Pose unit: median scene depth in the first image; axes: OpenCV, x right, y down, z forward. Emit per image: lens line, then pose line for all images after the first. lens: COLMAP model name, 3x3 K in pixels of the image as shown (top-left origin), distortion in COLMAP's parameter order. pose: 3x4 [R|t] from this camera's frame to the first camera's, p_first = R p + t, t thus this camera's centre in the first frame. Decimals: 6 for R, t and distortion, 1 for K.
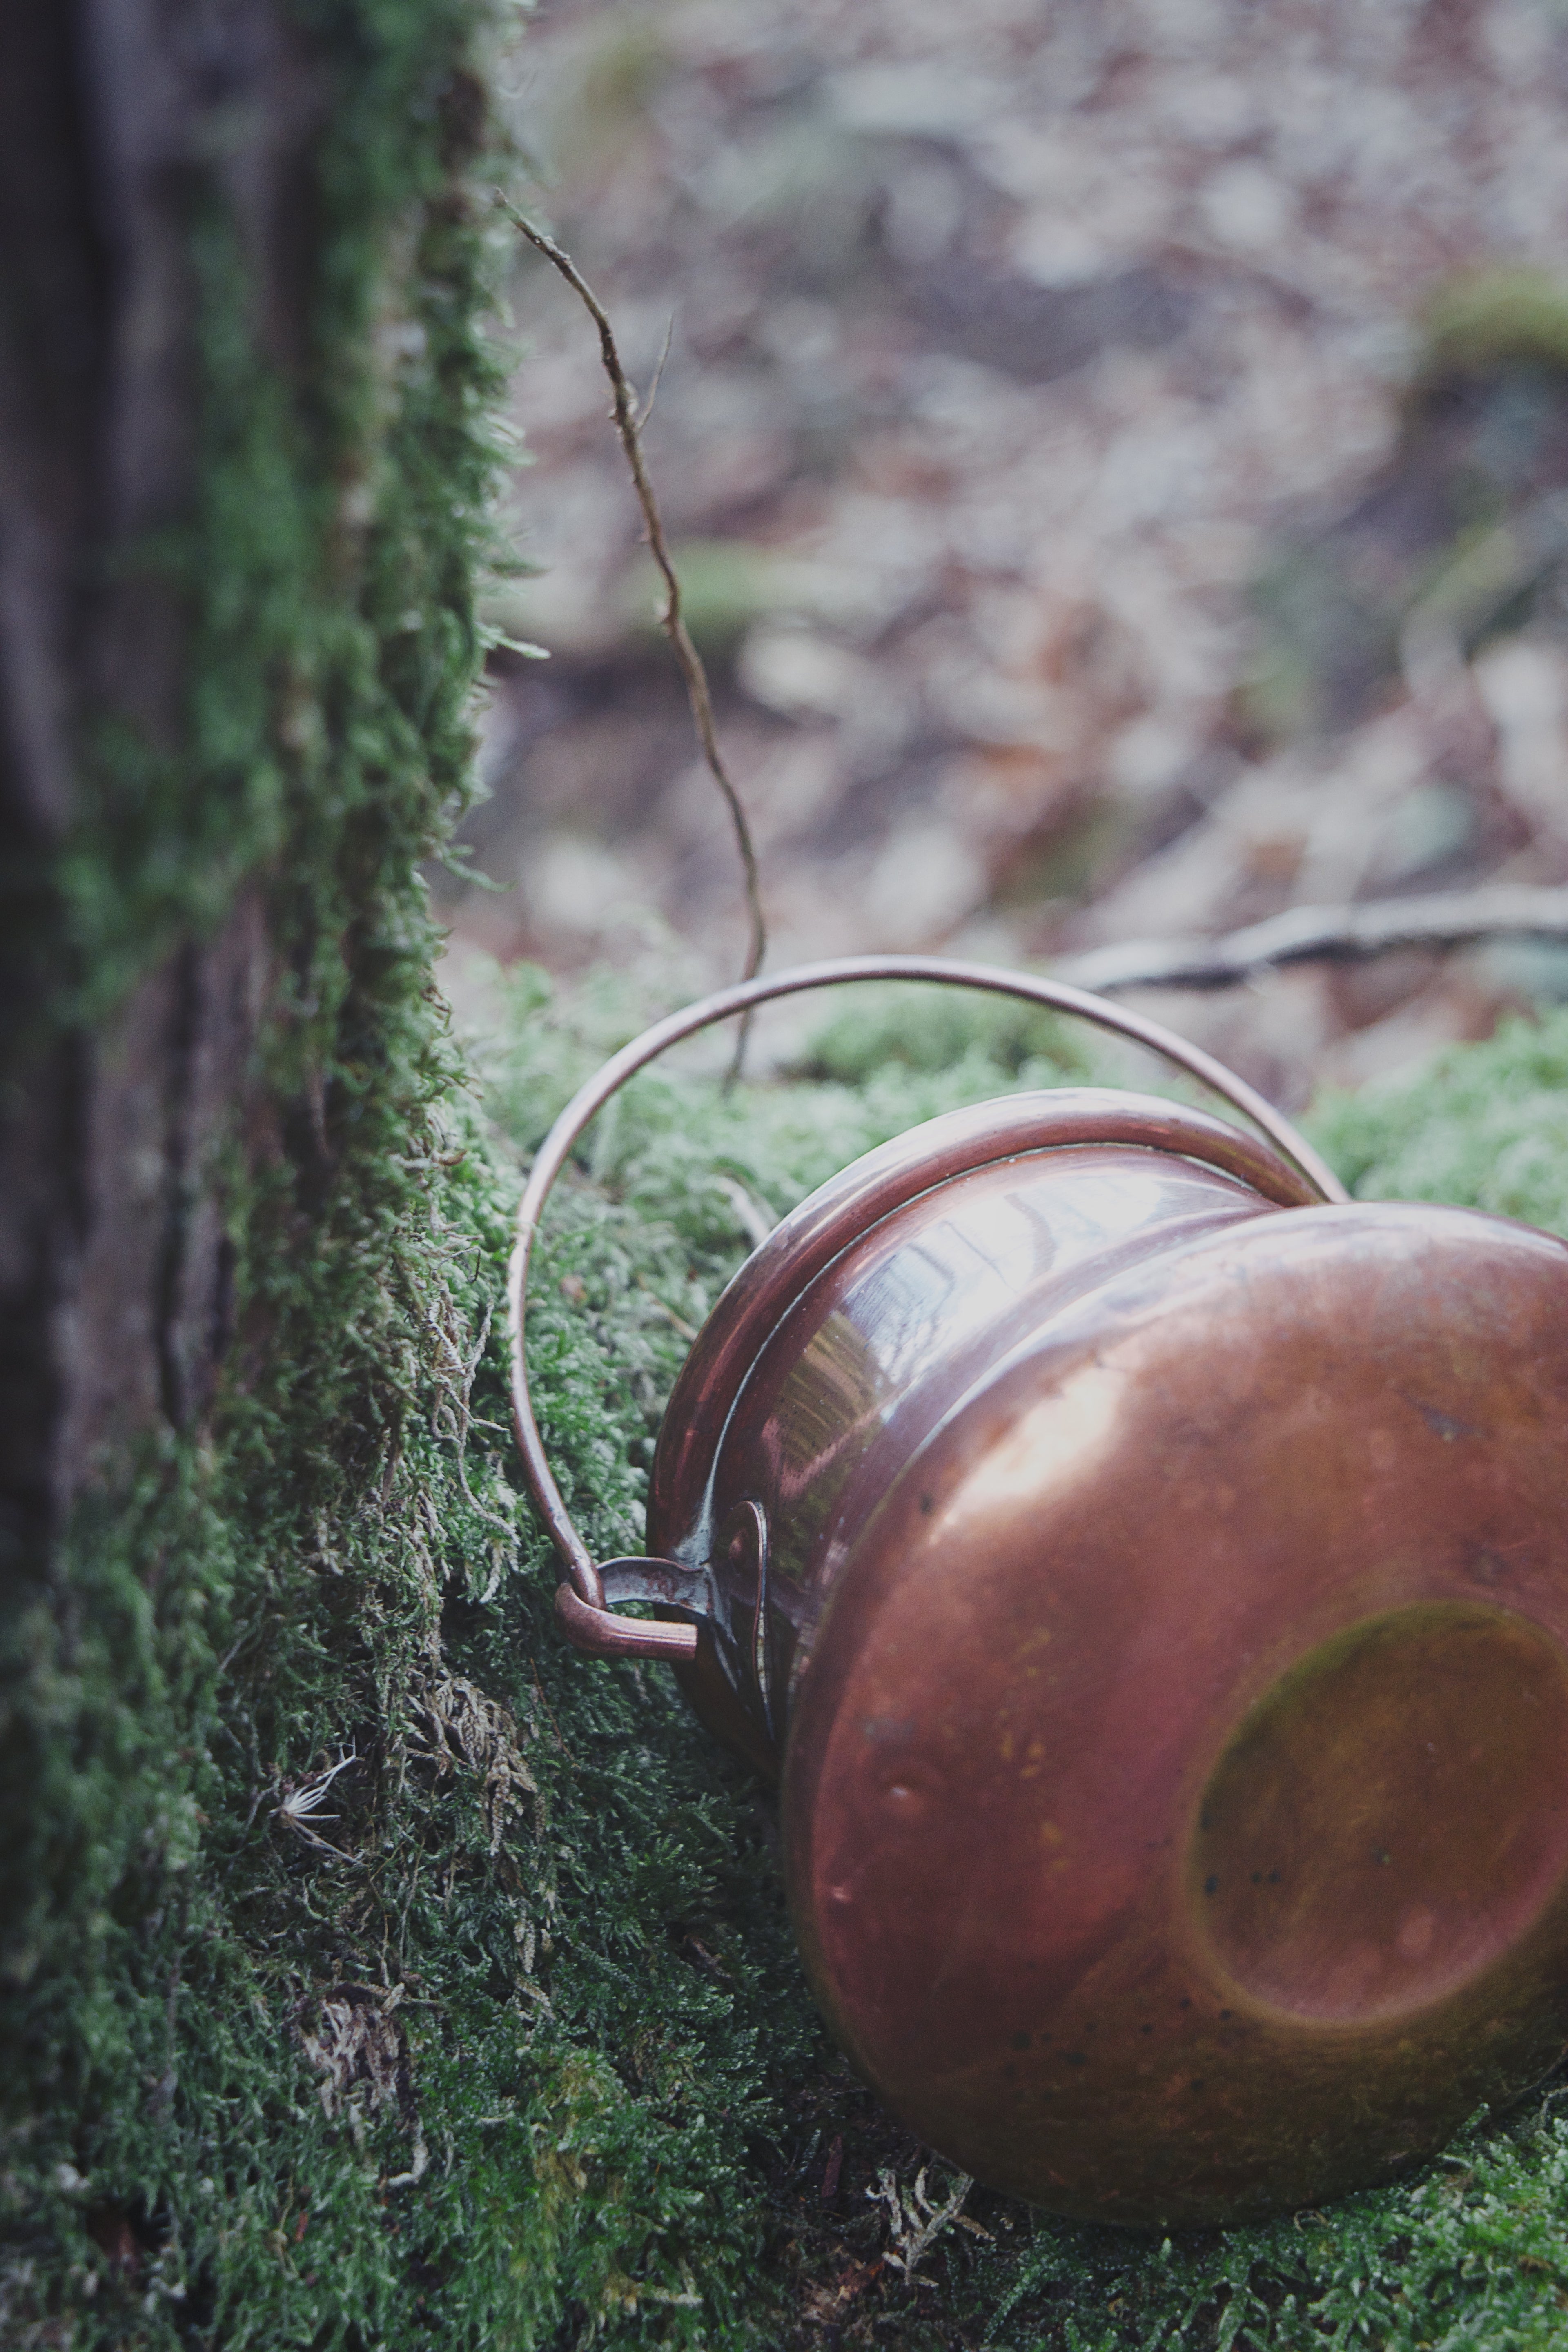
lens RADIAL K [[3789.4, 0, 784.0], [0, 3789.4, 1176.0], [0, 0, 1]] dist [-0.024549, 0.148924]
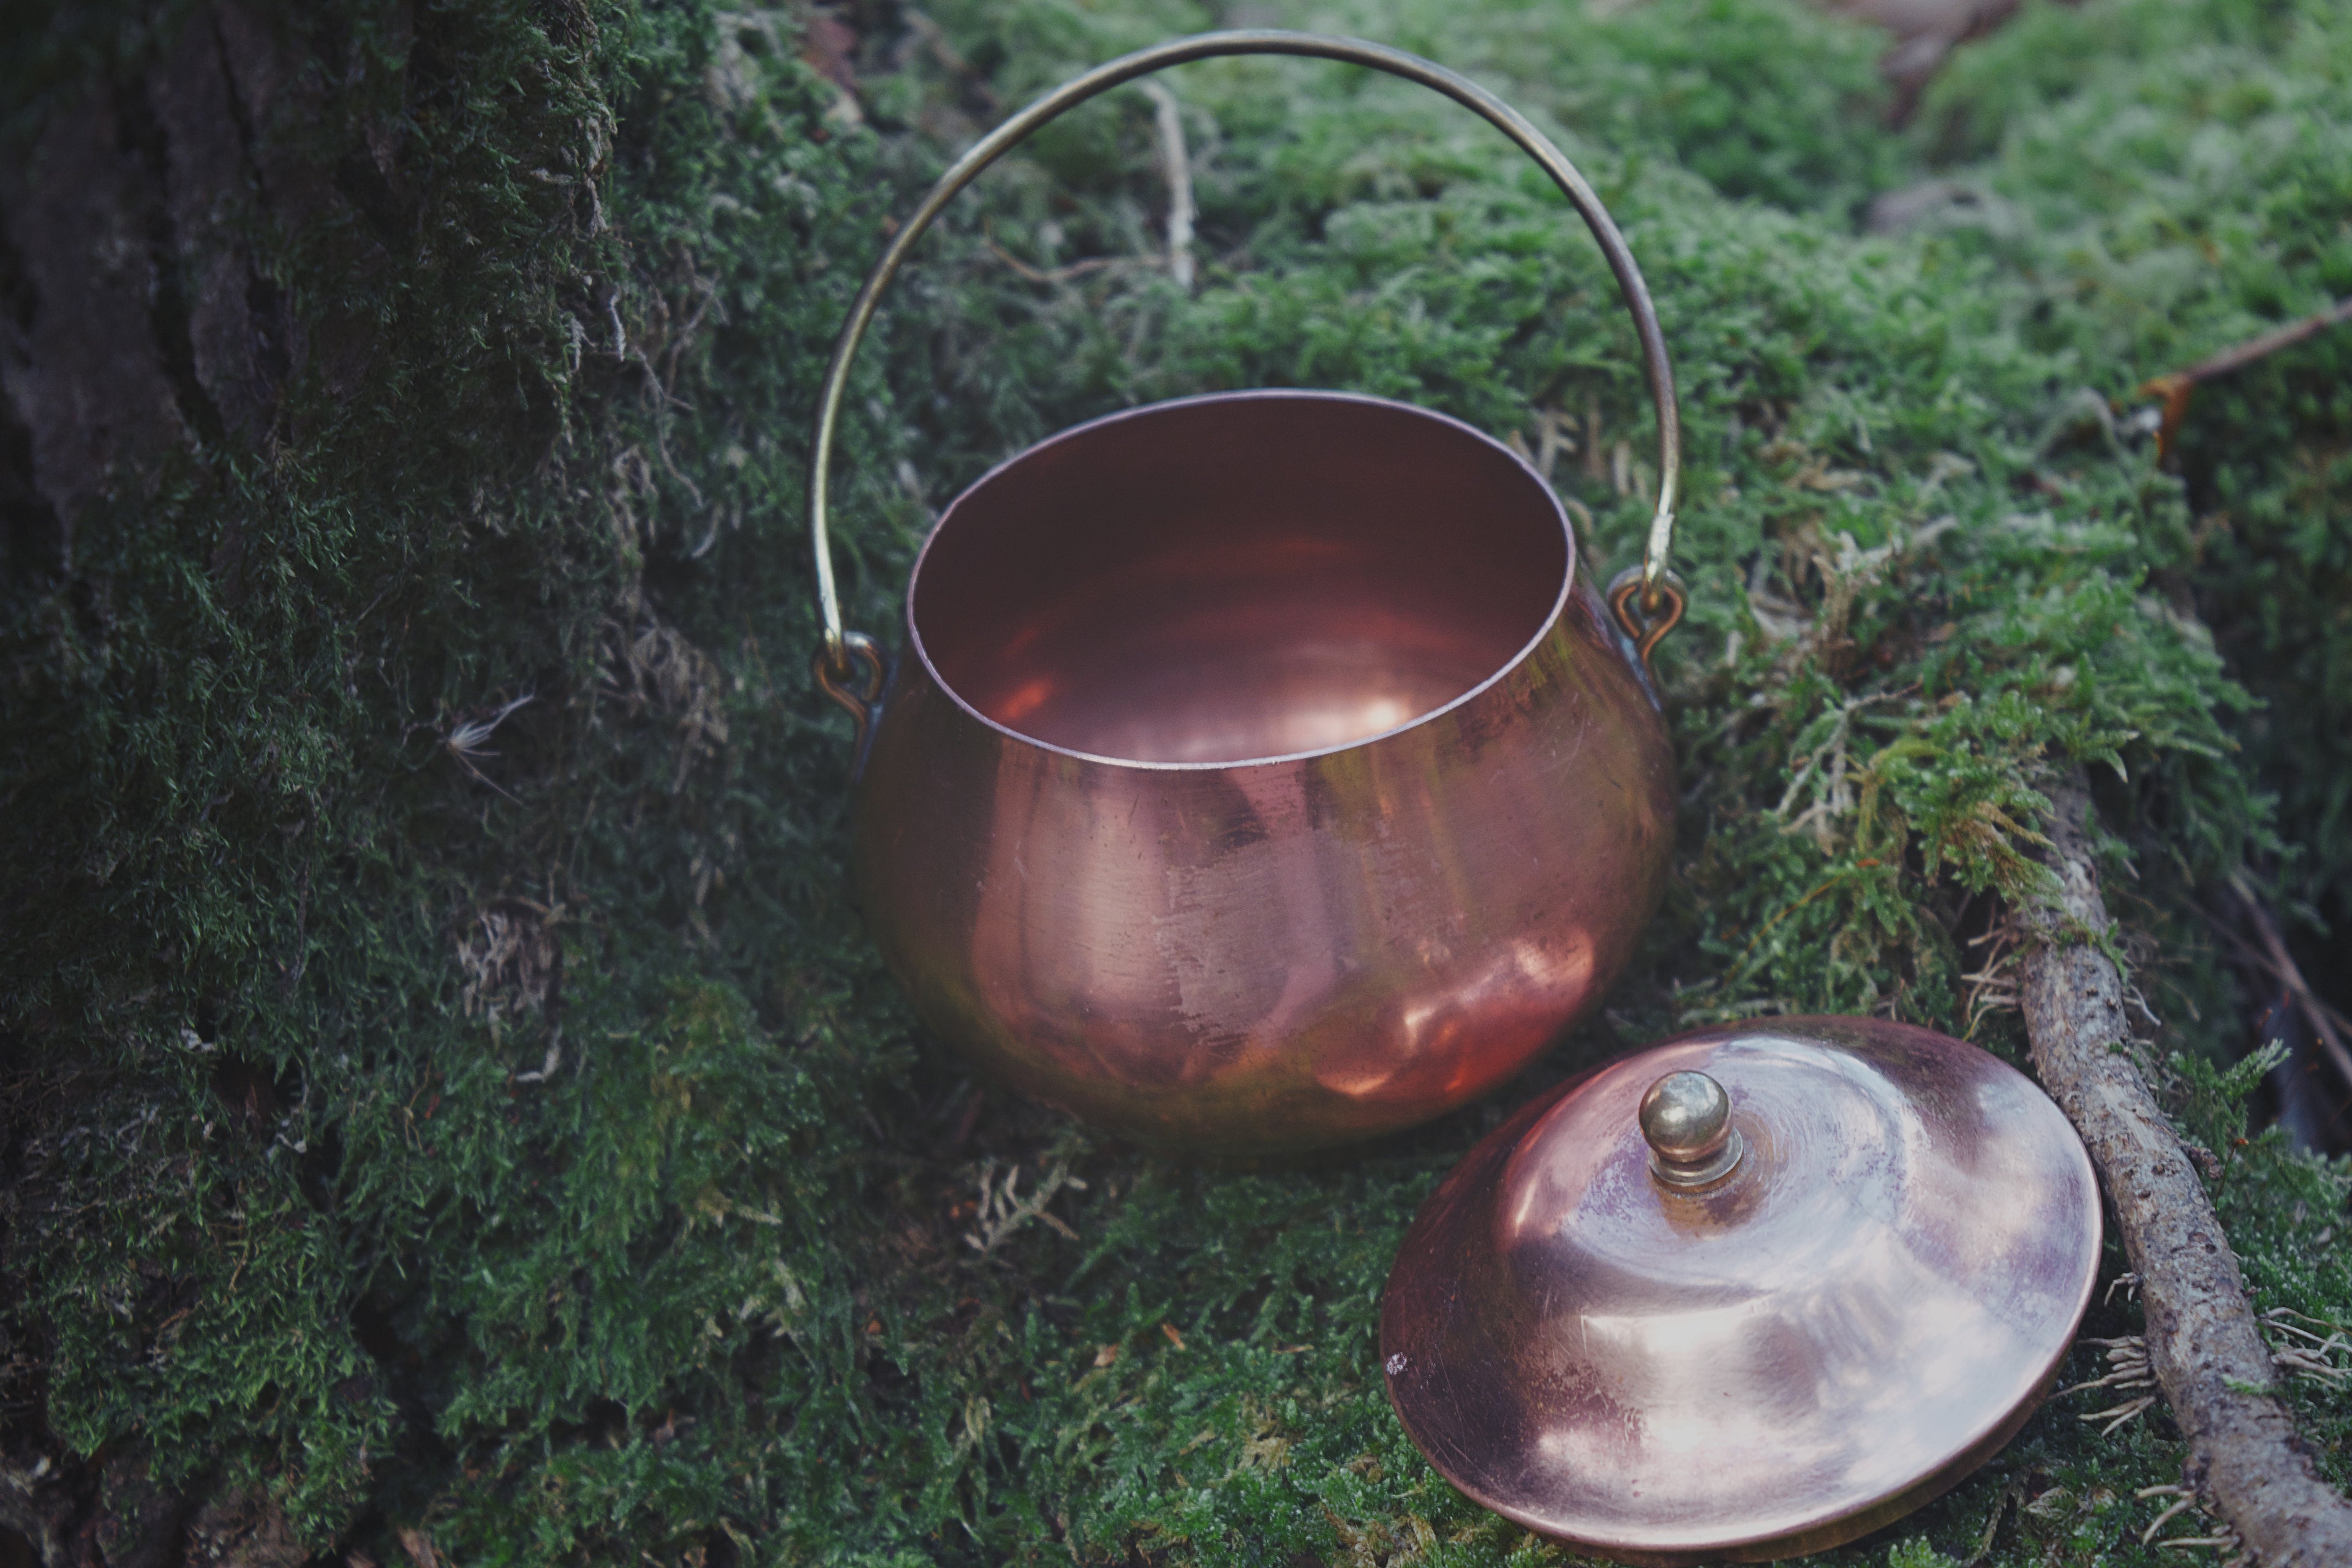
lens RADIAL K [[5220.6, 0, 1176.0], [0, 5220.6, 784.0], [0, 0, 1]] dist [0.062949, 0.218228]
pose [[0.965559, 0.126940, -0.227117, 0.419436], [-0.073020, 0.970034, 0.231736, -0.187937], [0.249728, -0.207170, 0.945894, -0.386753]]
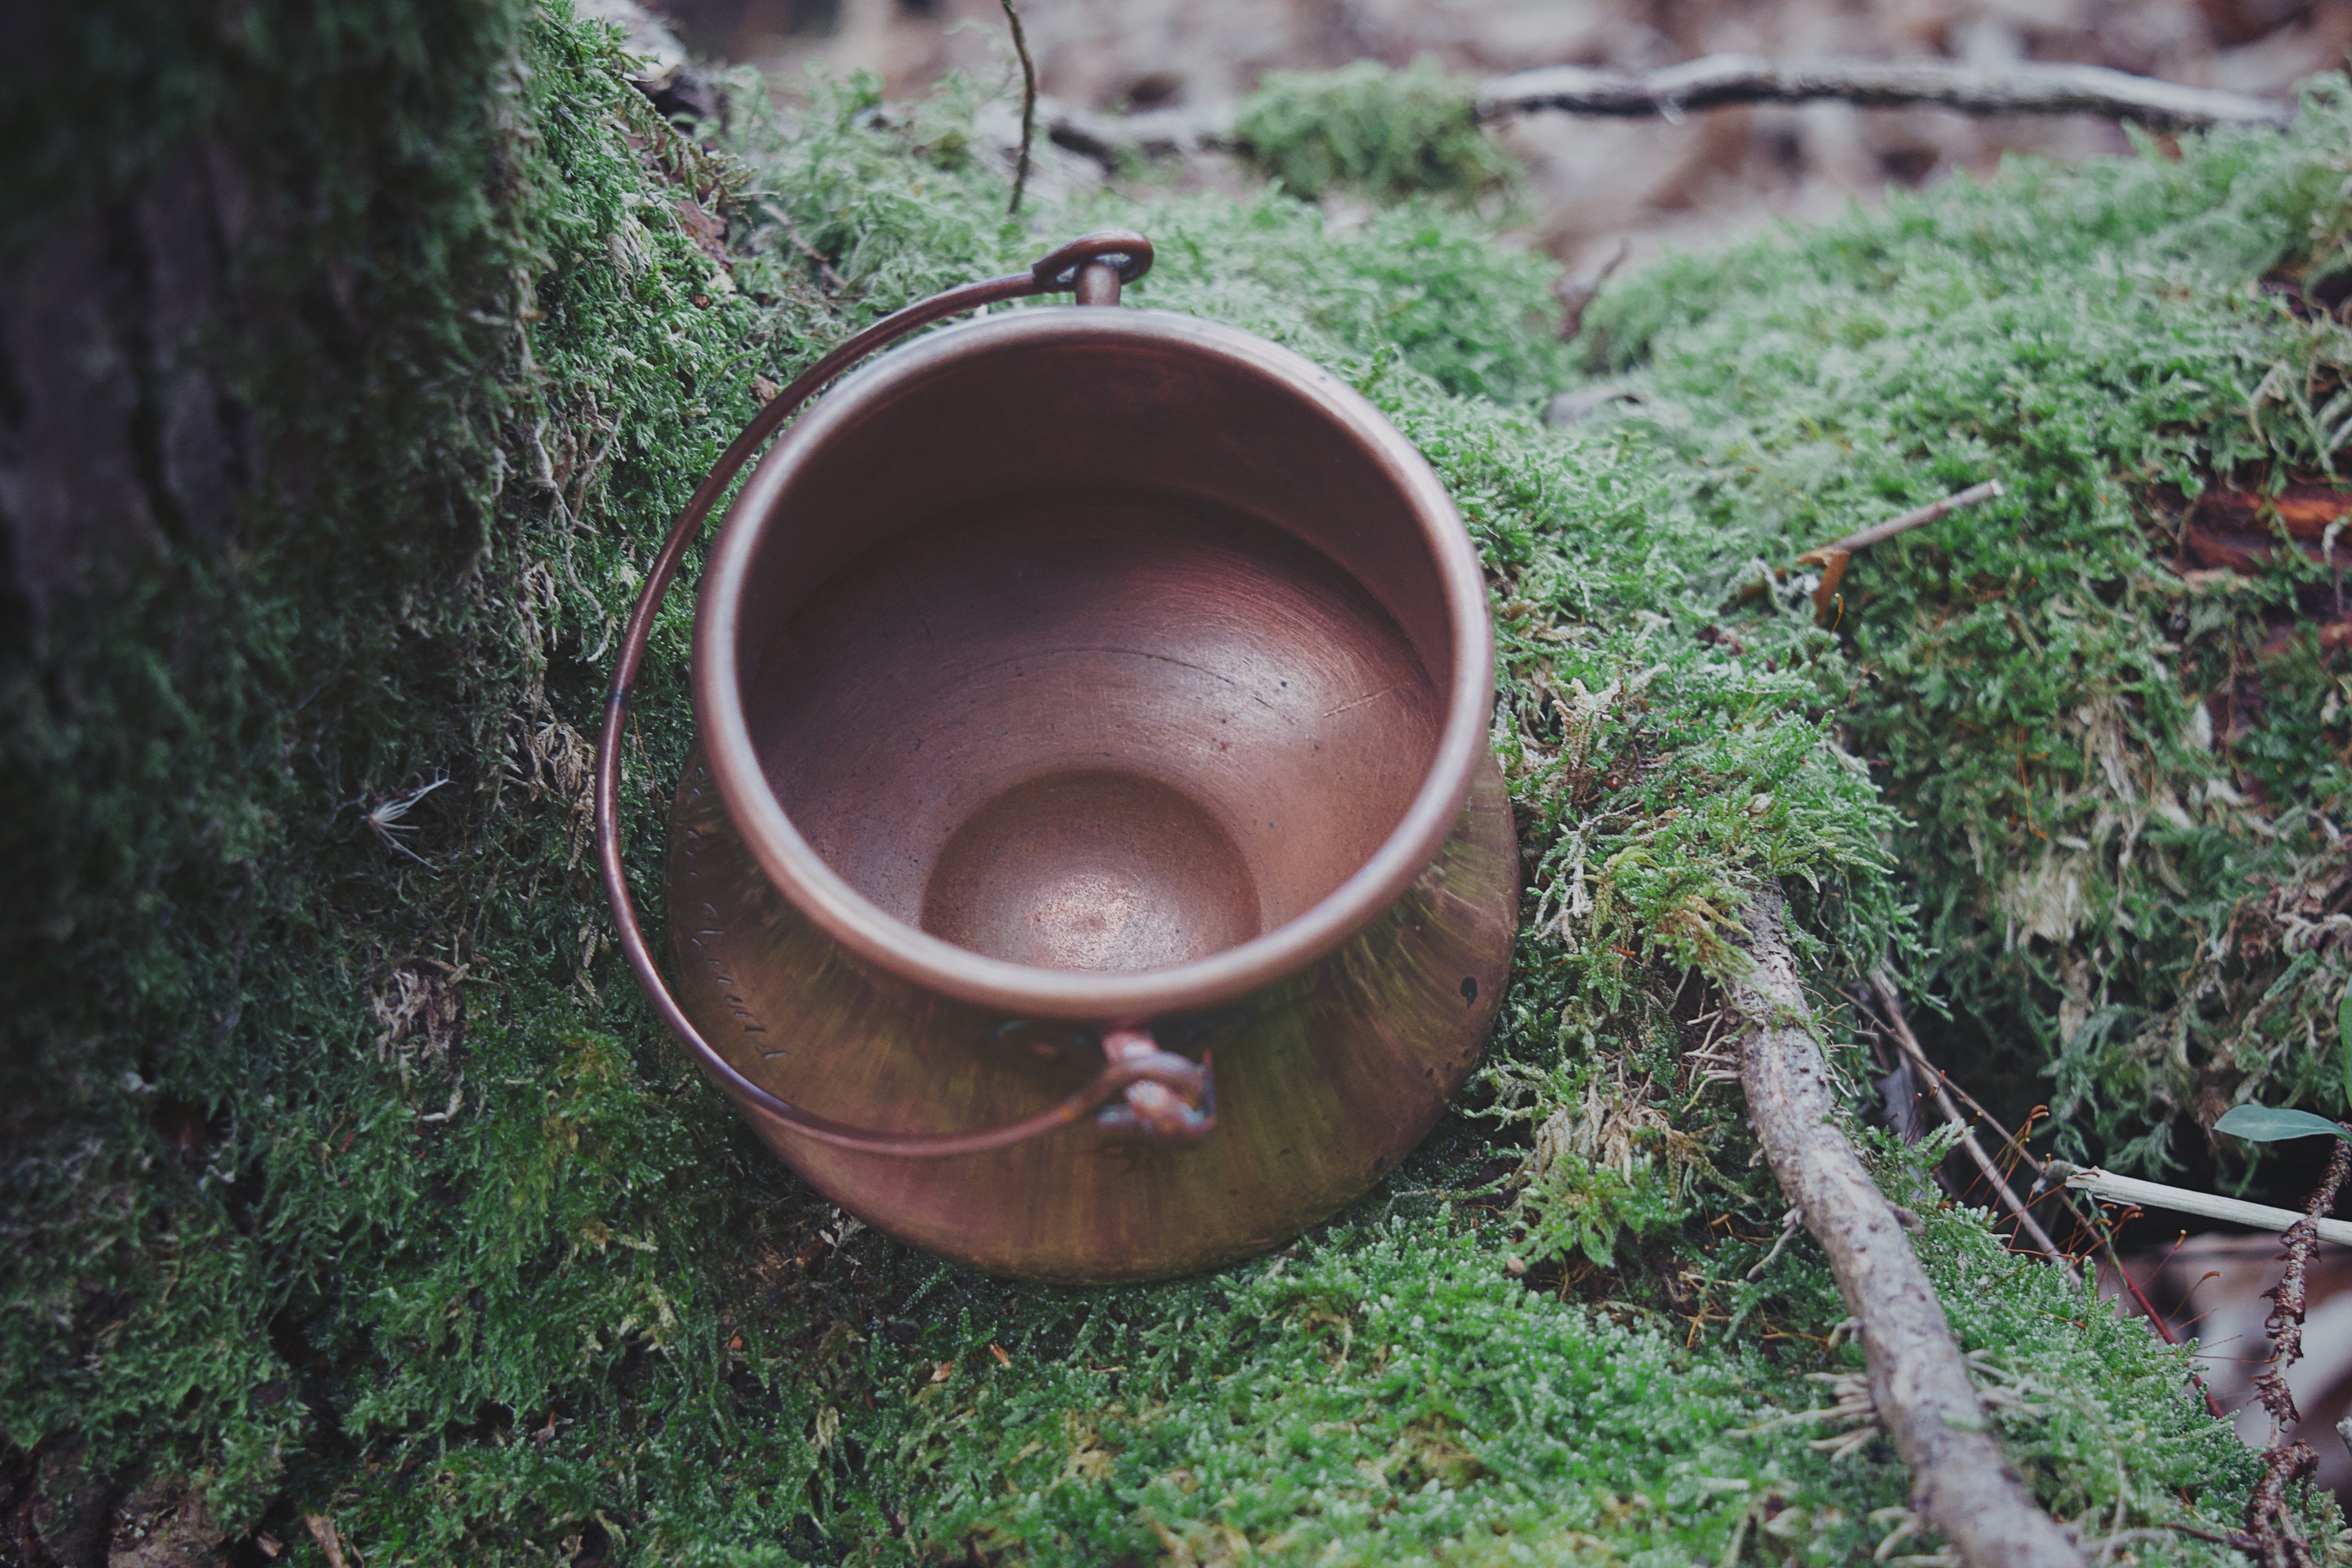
lens RADIAL K [[3789.4, 0, 1176.0], [0, 3789.4, 784.0], [0, 0, 1]] dist [-0.024549, 0.148924]
pose [[0.979706, 0.148335, -0.134805, 0.292416], [-0.118743, 0.971350, 0.205863, -0.130085], [0.161480, -0.185678, 0.969251, -0.157302]]
